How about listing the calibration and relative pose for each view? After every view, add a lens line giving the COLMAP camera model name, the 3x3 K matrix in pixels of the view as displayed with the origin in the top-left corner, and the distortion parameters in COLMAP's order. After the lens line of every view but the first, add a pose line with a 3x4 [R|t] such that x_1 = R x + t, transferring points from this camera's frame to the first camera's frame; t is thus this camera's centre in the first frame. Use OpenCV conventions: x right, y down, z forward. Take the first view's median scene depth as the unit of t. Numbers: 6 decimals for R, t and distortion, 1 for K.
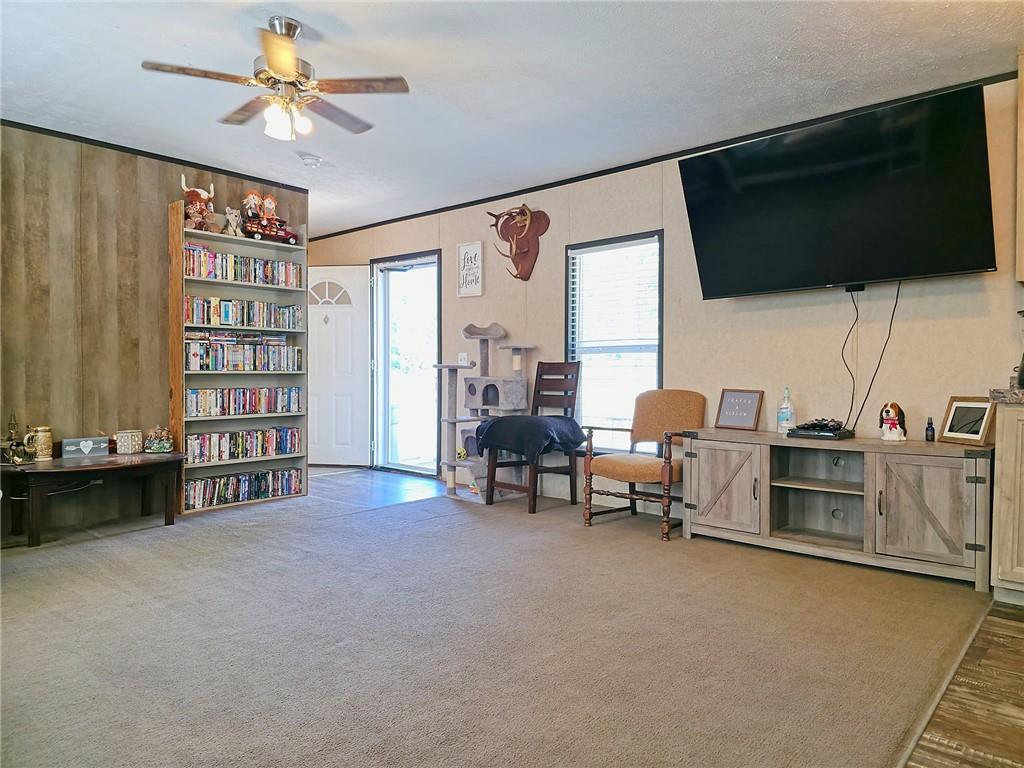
lens RADIAL K [[663.2, 0, 521.5], [0, 663.2, 380.3], [0, 0, 1]] dist [0.051518, -0.046153]
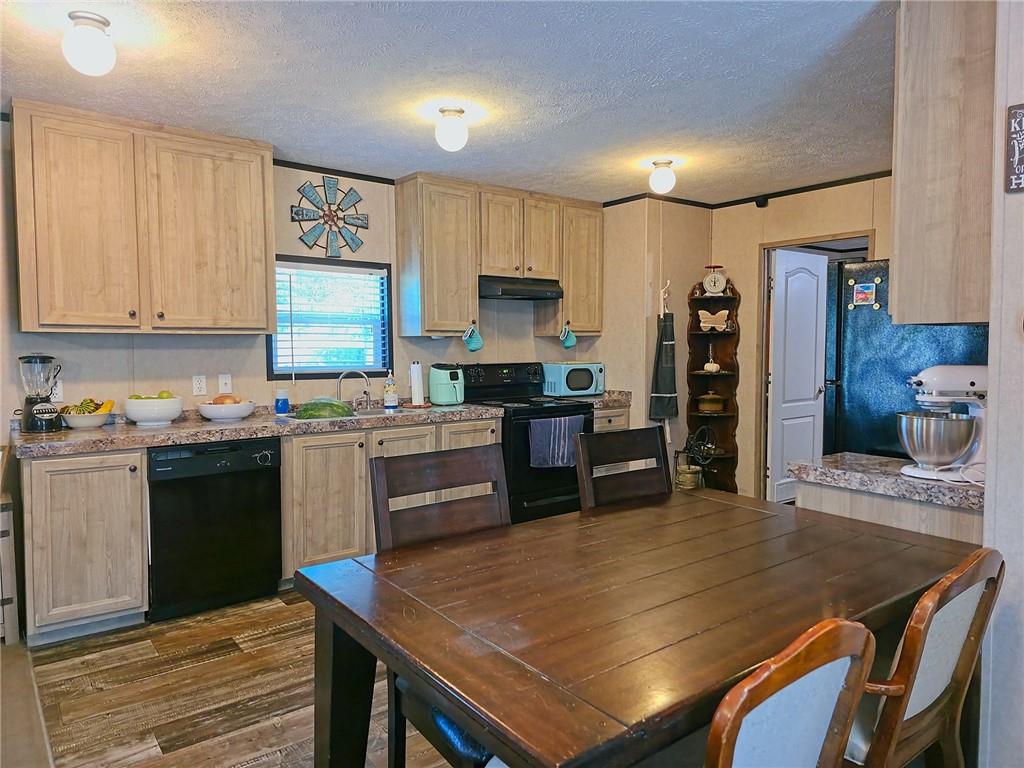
lens RADIAL K [[674.6, 0, 507.0], [0, 674.6, 381.5], [0, 0, 1]] dist [0.060552, -0.061751]
pose [[0.181318, -0.059572, 0.981619, -0.102753], [0.018578, 0.998193, 0.057146, -0.078628], [-0.983249, 0.007875, 0.182097, 0.062449]]
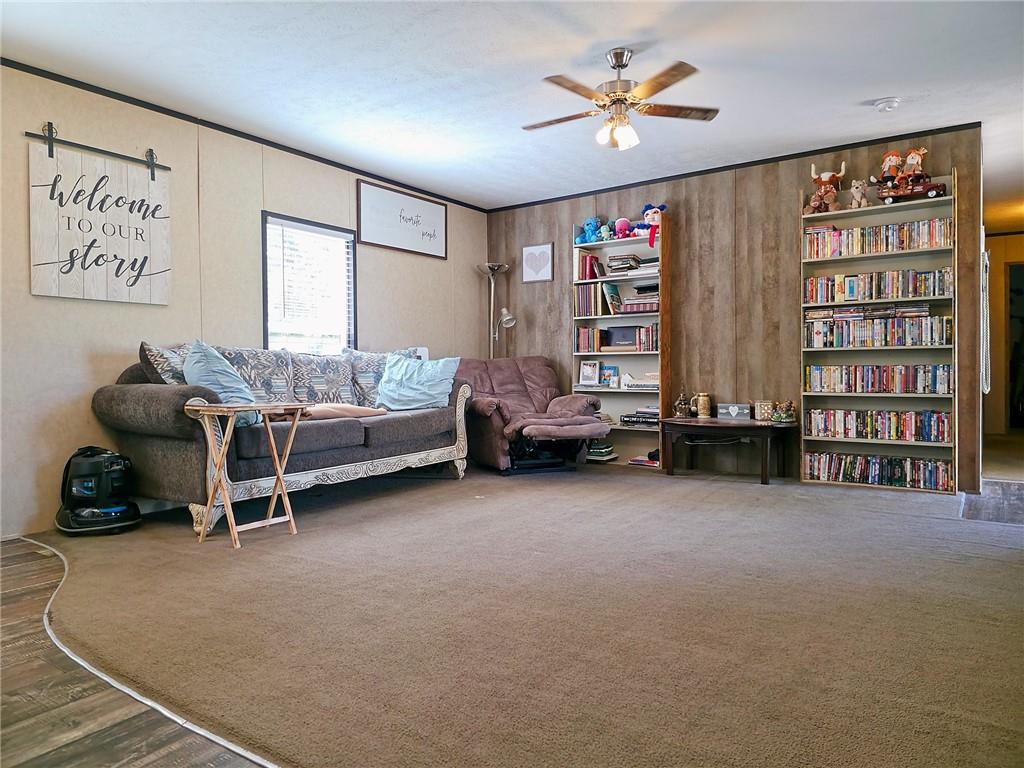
lens RADIAL K [[663.2, 0, 517.2], [0, 663.2, 374.5], [0, 0, 1]] dist [0.051518, -0.046153]
pose [[0.133232, 0.006095, -0.991066, 0.514722], [-0.004040, 0.999976, 0.005607, 0.024271], [0.991077, 0.003256, 0.133253, 0.415850]]
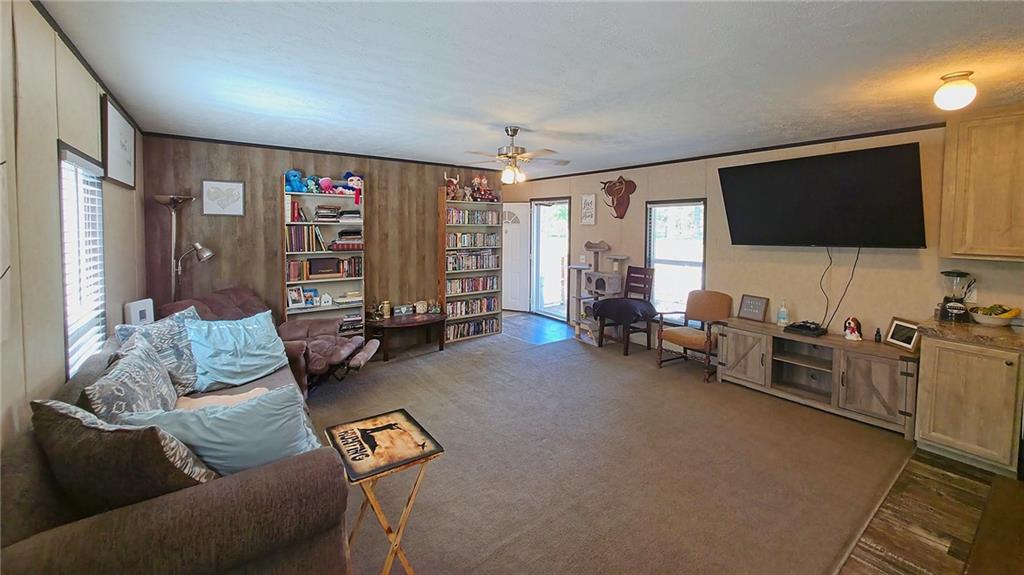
lens RADIAL K [[397.7, 0, 519.1], [0, 397.7, 243.9], [0, 0, 1]] dist [0.001625, -0.000398]
pose [[0.979148, 0.012189, -0.202782, -0.053655], [-0.007033, 0.999634, 0.026124, -0.133305], [0.203026, -0.024153, 0.978875, -0.113628]]
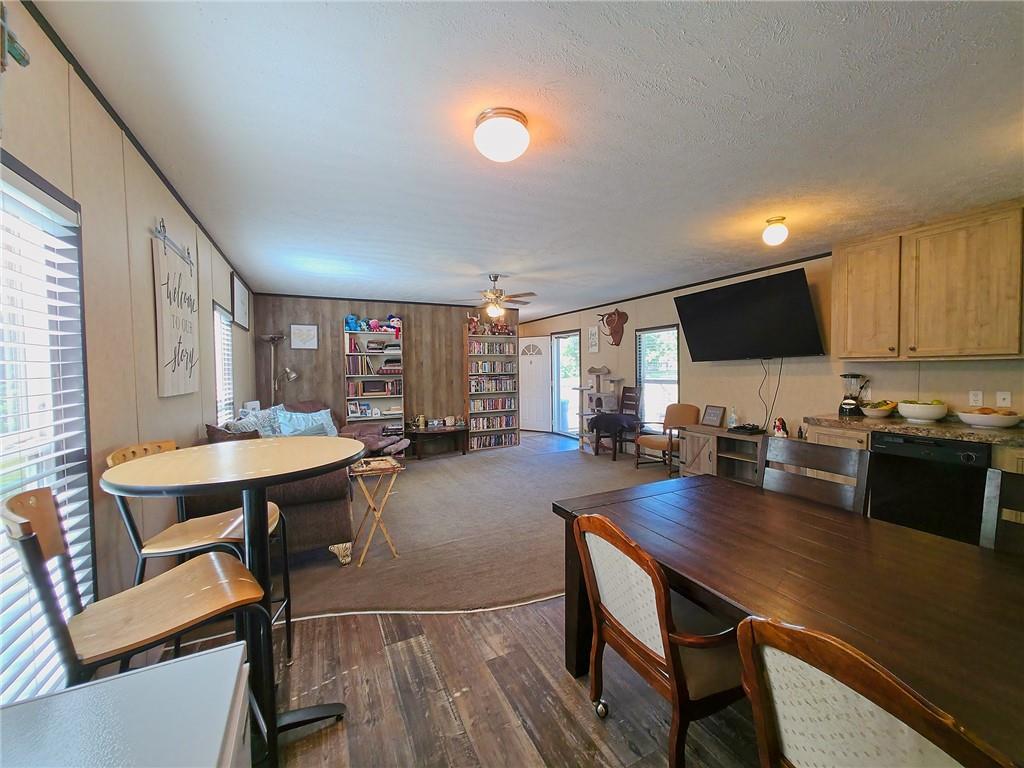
lens RADIAL K [[395.4, 0, 519.8], [0, 395.4, 382.4], [0, 0, 1]] dist [-0.000352, -0.000556]
pose [[0.931267, -0.003608, -0.364319, 0.203758], [0.011192, 0.999762, 0.018706, -0.079098], [0.364165, -0.021498, 0.931086, -0.288607]]
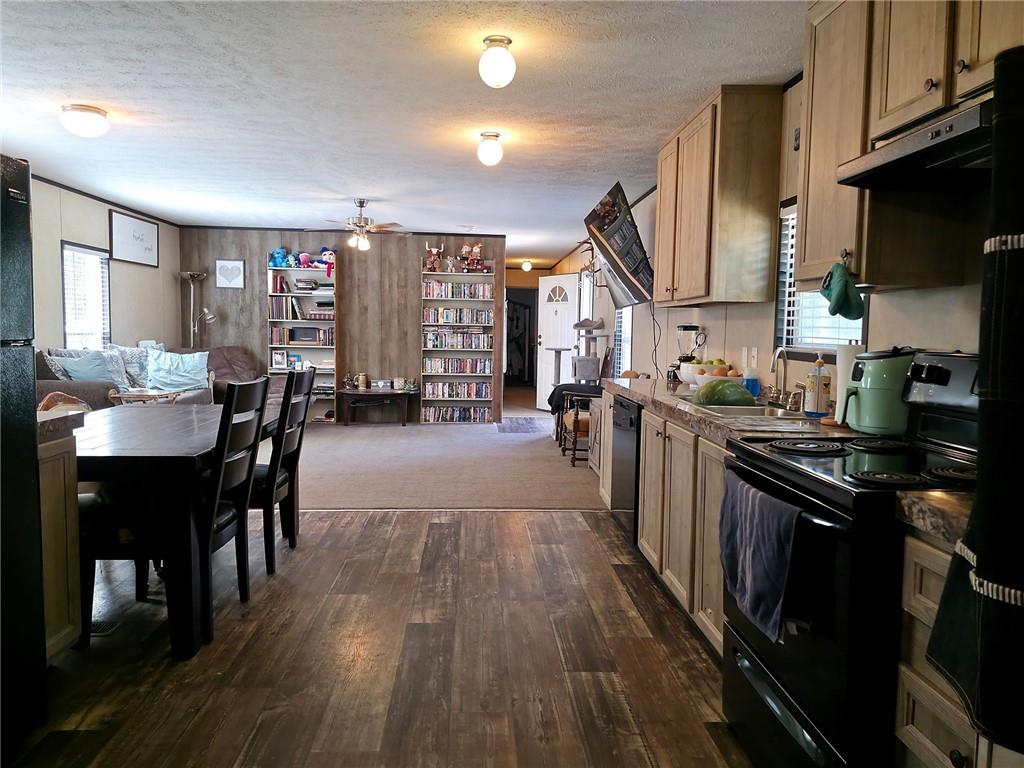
lens RADIAL K [[674.6, 0, 524.0], [0, 674.6, 389.4], [0, 0, 1]] dist [0.060552, -0.061751]
pose [[0.726851, 0.070054, -0.683213, 1.045294], [-0.025504, 0.996851, 0.075080, -0.049967], [0.686321, -0.037147, 0.726349, -0.195510]]
